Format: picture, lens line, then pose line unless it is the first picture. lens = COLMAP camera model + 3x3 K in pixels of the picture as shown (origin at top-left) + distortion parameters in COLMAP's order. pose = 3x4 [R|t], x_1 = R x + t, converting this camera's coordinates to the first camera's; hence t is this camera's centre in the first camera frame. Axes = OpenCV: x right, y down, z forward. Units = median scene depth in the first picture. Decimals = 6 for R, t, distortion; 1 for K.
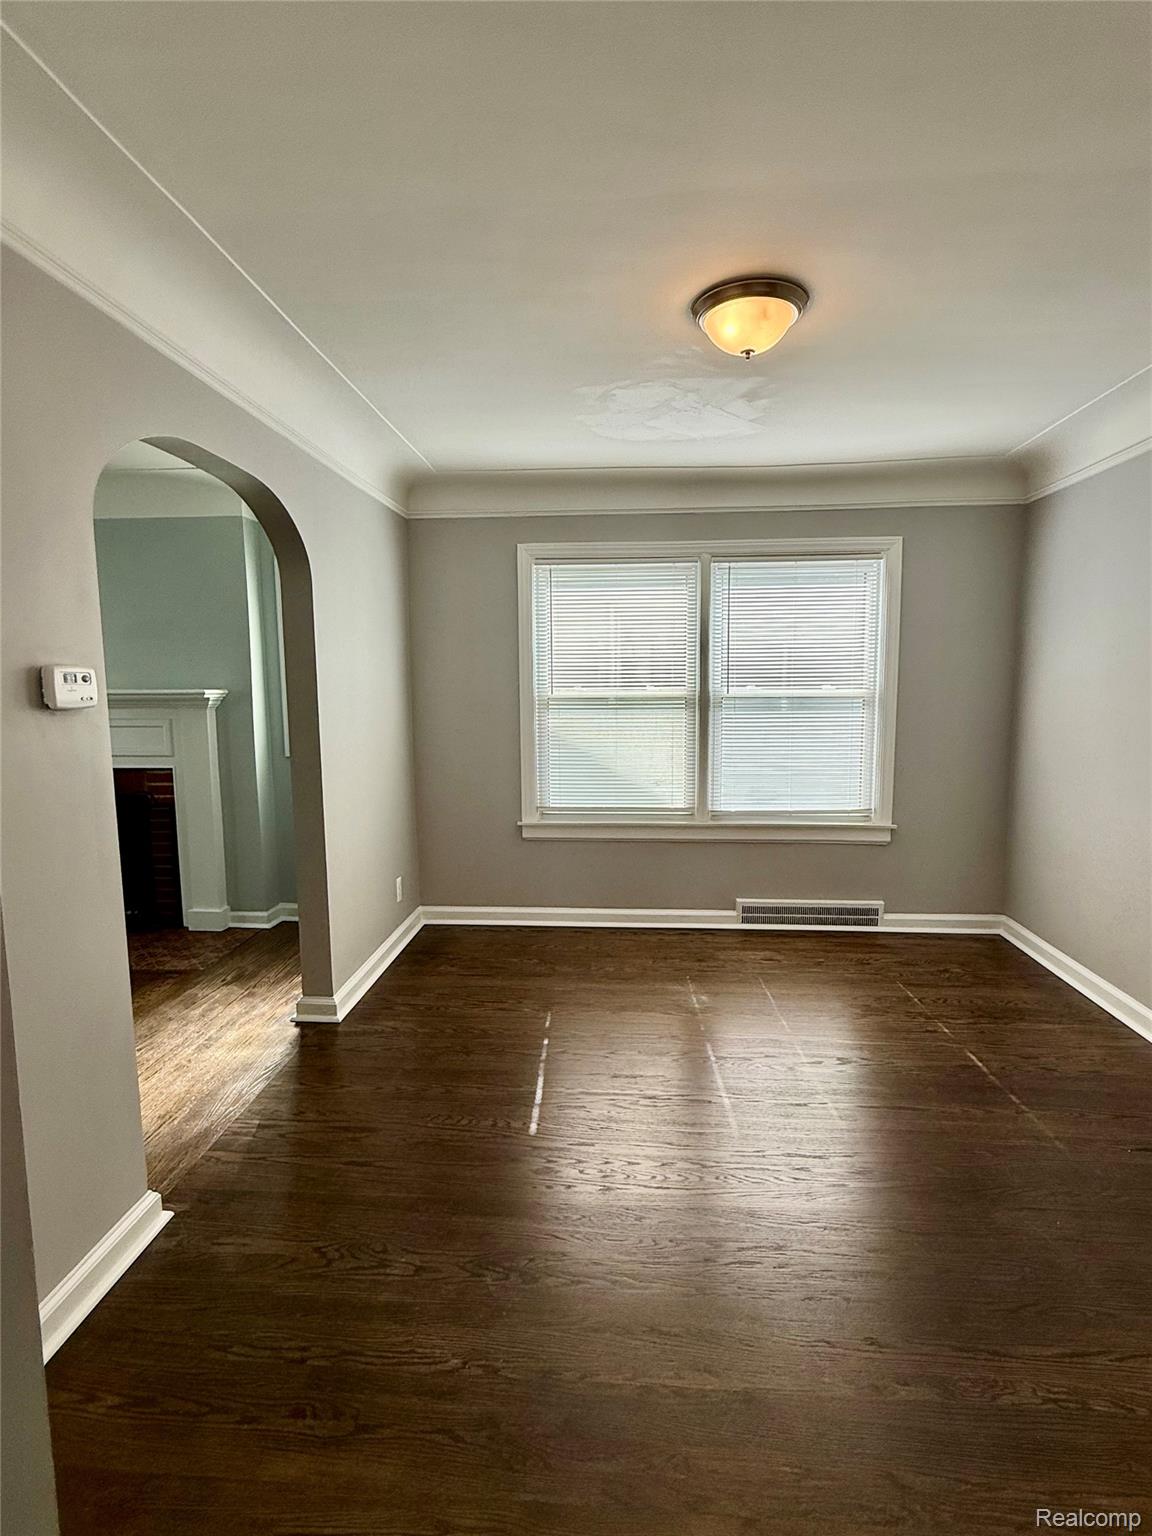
lens RADIAL K [[768.8, 0, 576.6], [0, 768.8, 769.3], [0, 0, 1]] dist [0.003279, -0.001267]
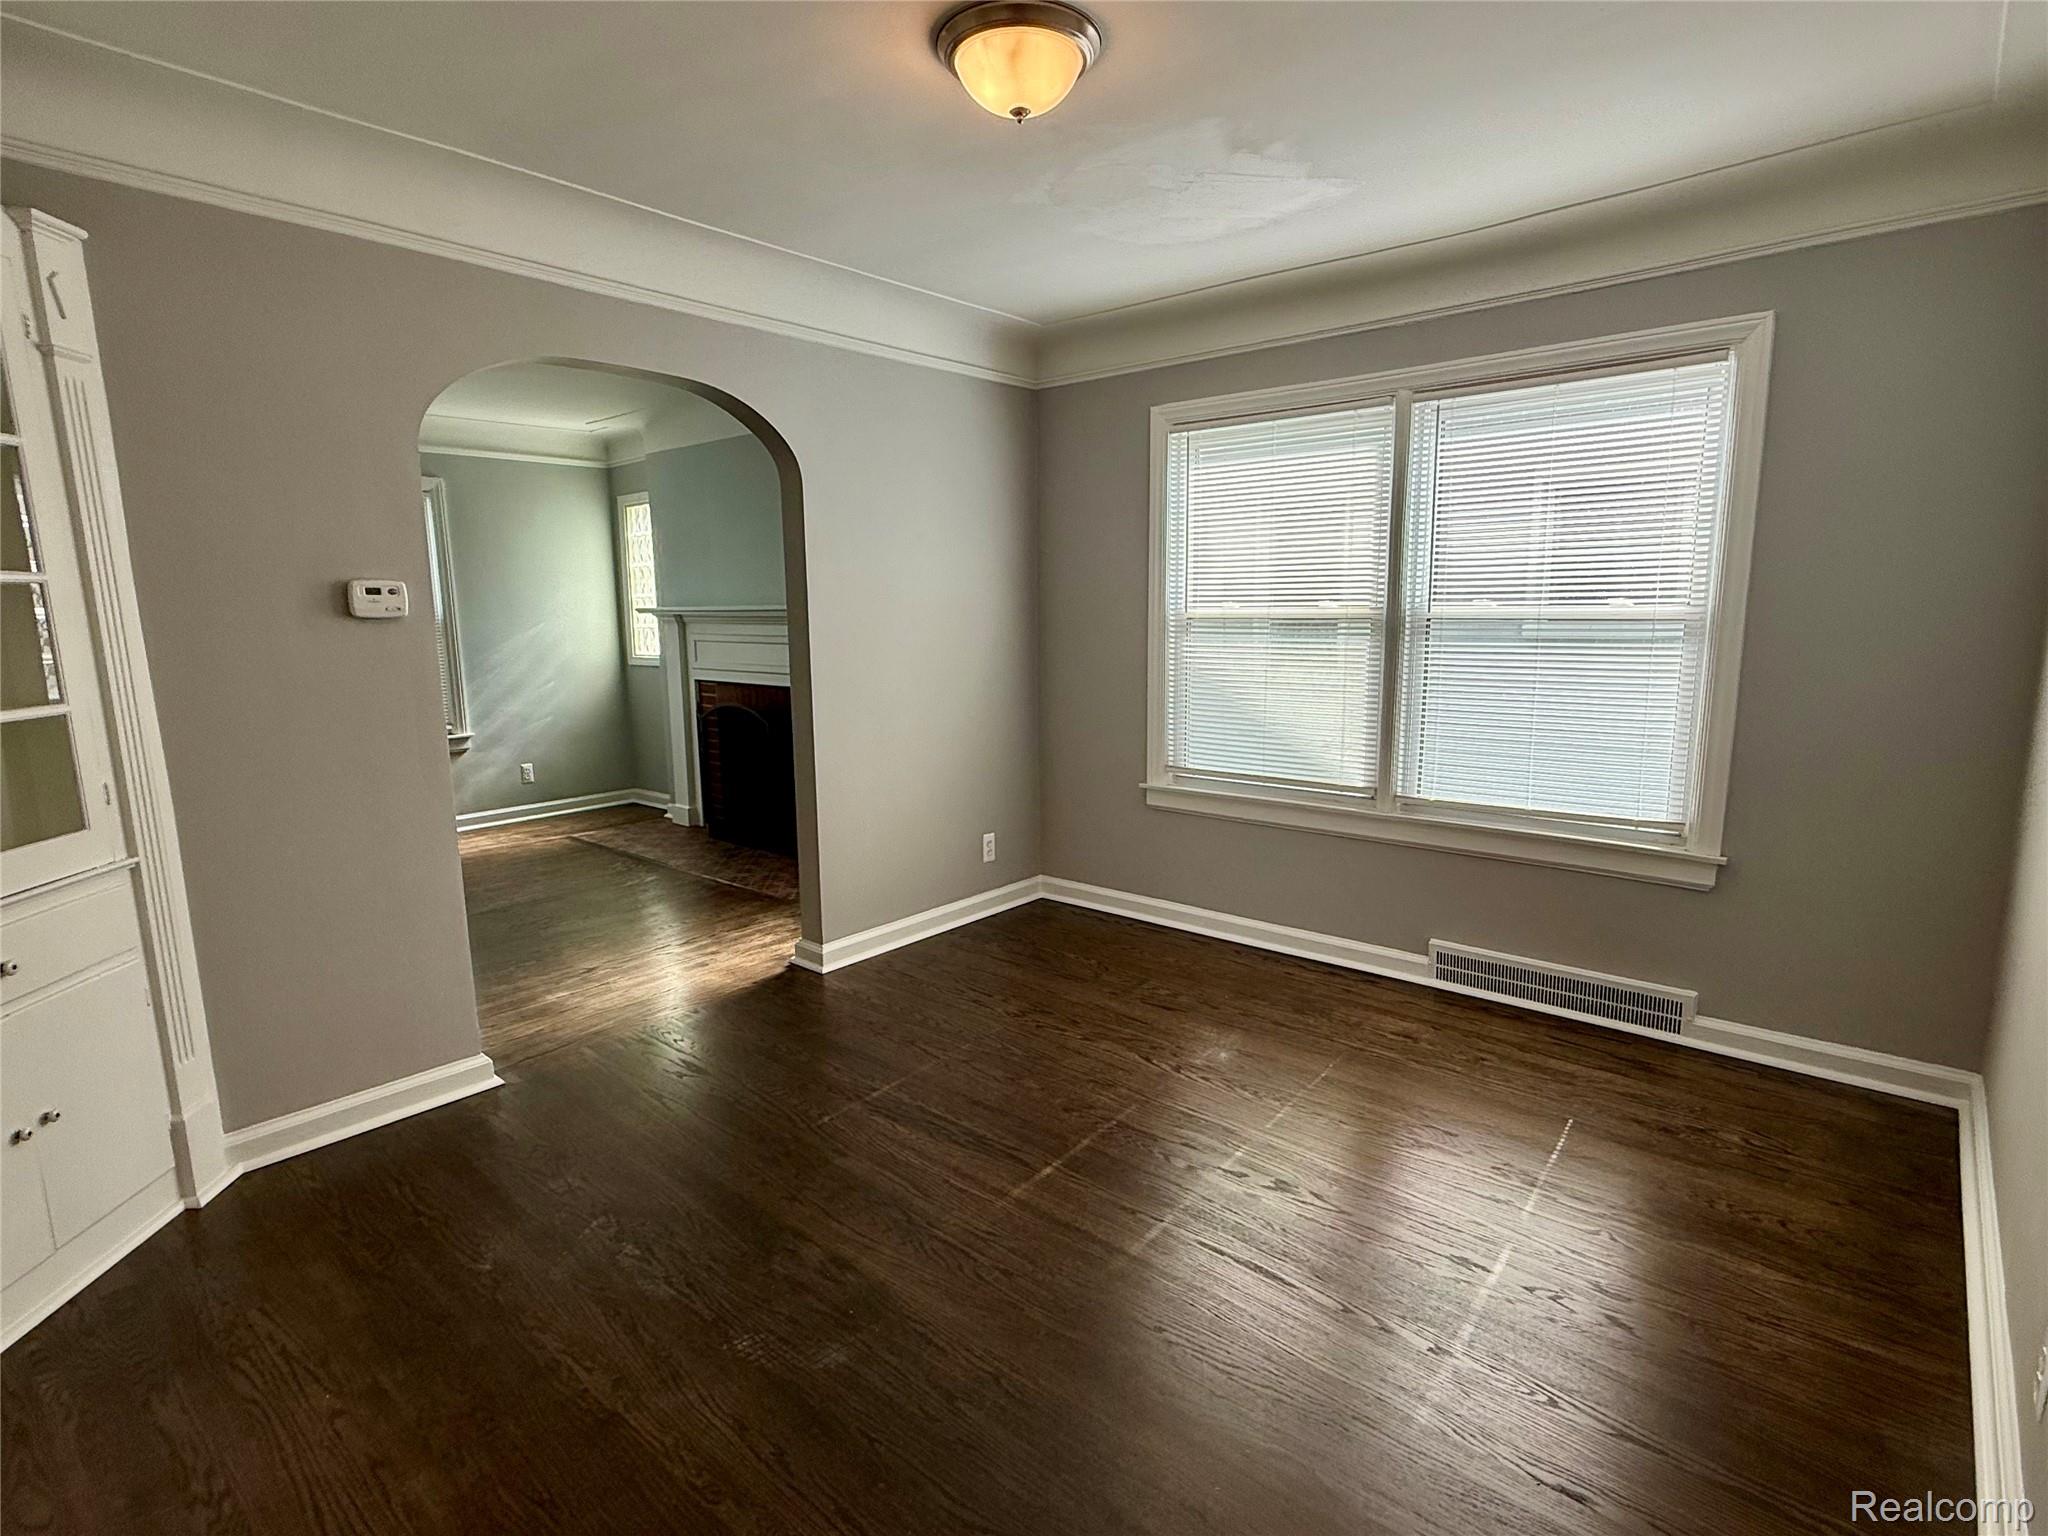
lens RADIAL K [[1025.0, 0, 1030.9], [0, 1025.0, 770.5], [0, 0, 1]] dist [0.003279, -0.001267]
pose [[0.806751, 0.094724, -0.583250, 0.449843], [-0.064543, 0.995288, 0.072367, -0.010036], [0.587356, -0.020737, 0.809063, 0.133836]]
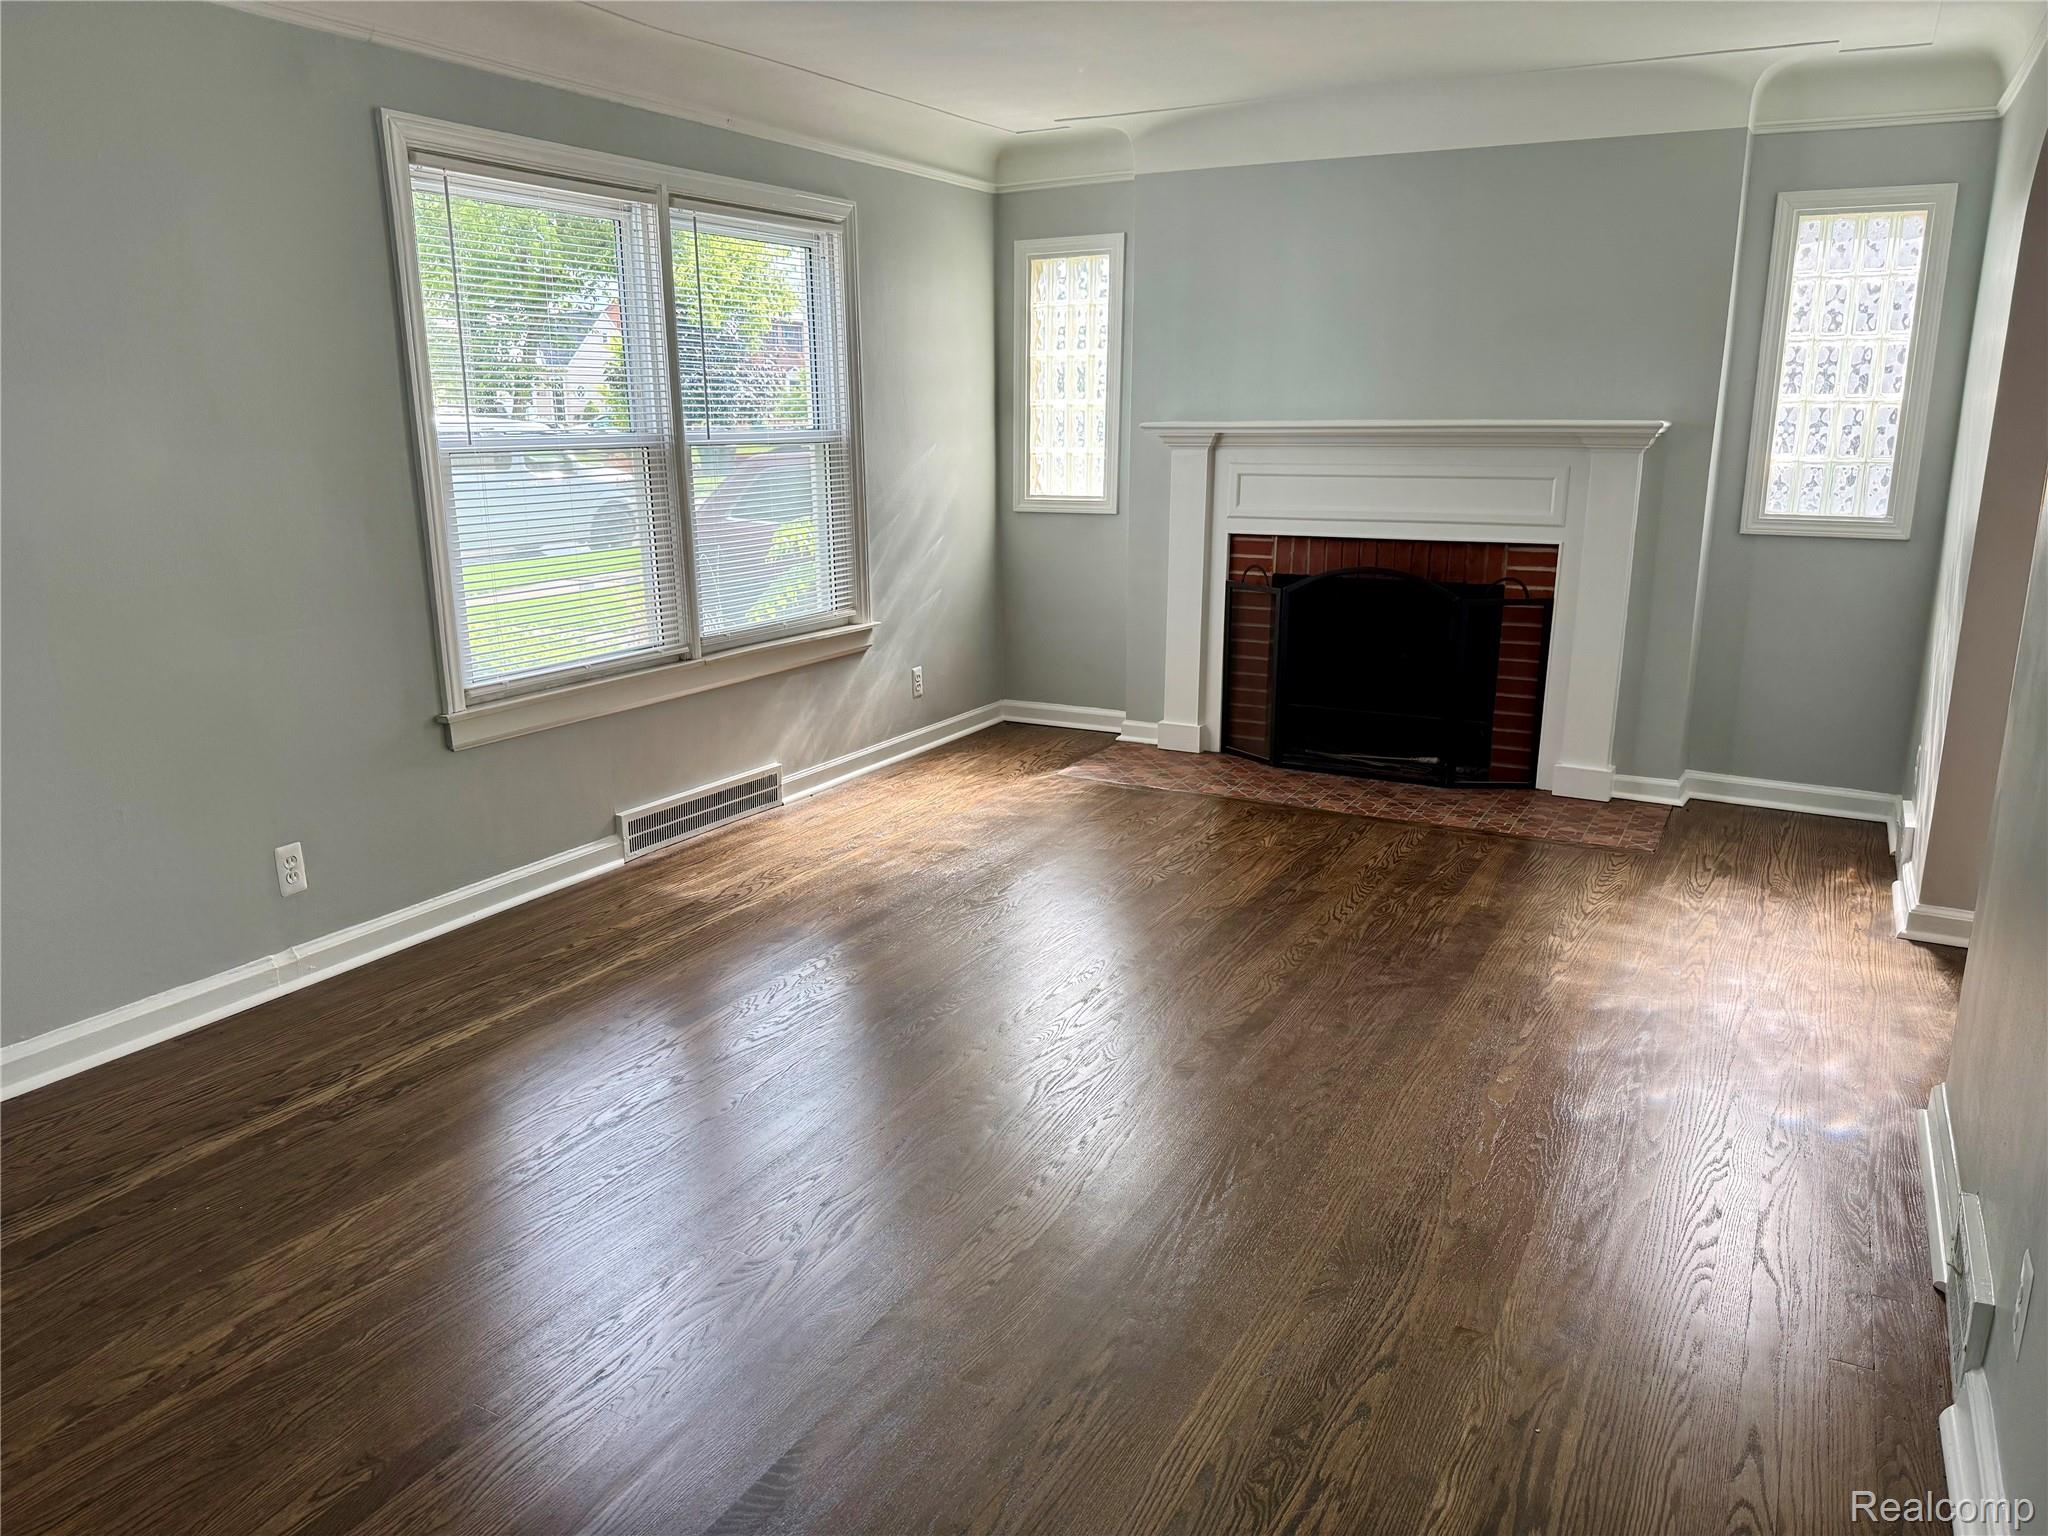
lens RADIAL K [[1485.0, 0, 1011.8], [0, 1485.0, 762.4], [0, 0, 1]] dist [0.048612, -0.064613]
pose [[0.912338, 0.103243, -0.396207, -0.449125], [-0.052473, 0.989190, 0.136931, 0.033050], [0.406061, -0.104137, 0.907893, -0.364946]]
